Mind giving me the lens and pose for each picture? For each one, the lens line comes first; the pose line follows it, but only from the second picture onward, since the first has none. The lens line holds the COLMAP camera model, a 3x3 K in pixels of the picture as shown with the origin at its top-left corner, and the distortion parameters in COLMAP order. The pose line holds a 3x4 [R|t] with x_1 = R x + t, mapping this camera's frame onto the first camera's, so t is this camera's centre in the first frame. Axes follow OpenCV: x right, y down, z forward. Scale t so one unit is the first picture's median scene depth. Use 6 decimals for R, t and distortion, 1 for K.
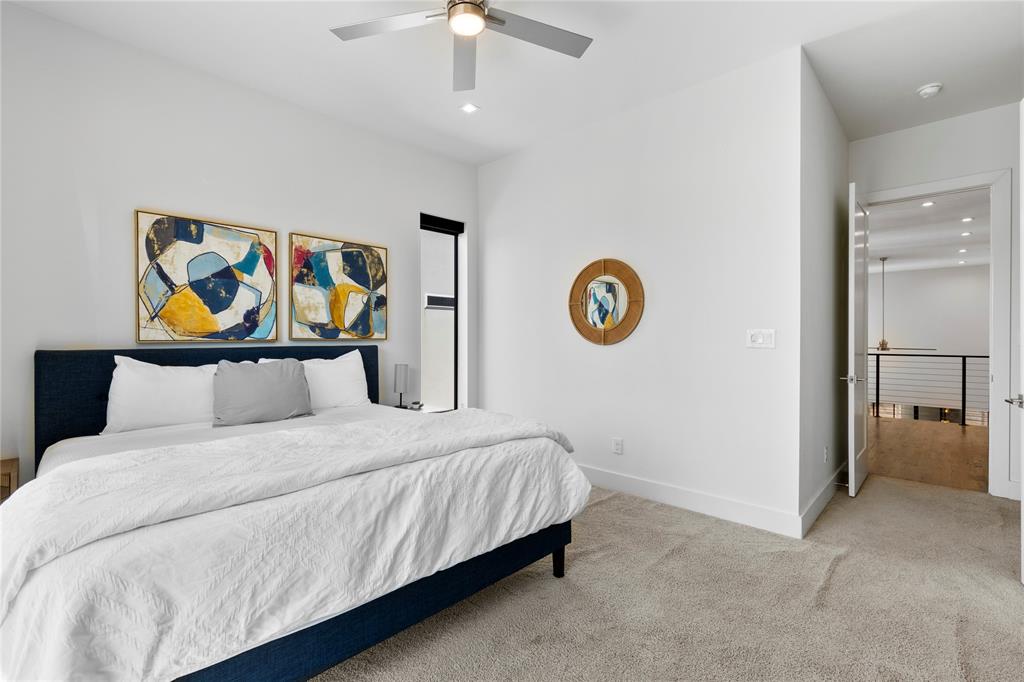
lens RADIAL K [[462.8, 0, 511.8], [0, 462.8, 337.5], [0, 0, 1]] dist [0.012584, -0.000262]
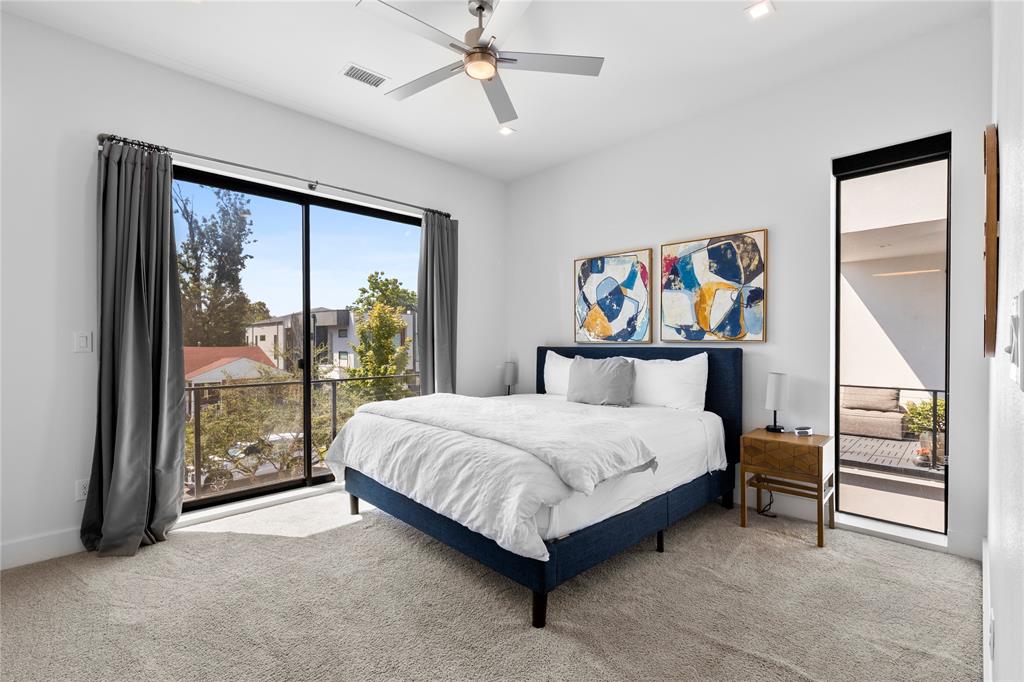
lens RADIAL K [[462.8, 0, 510.9], [0, 462.8, 338.5], [0, 0, 1]] dist [0.012584, -0.000262]
pose [[-0.026971, -0.003054, -0.999632, 0.639993], [0.003897, 0.999987, -0.003161, 0.000095], [0.999629, -0.003981, -0.026959, 0.664177]]
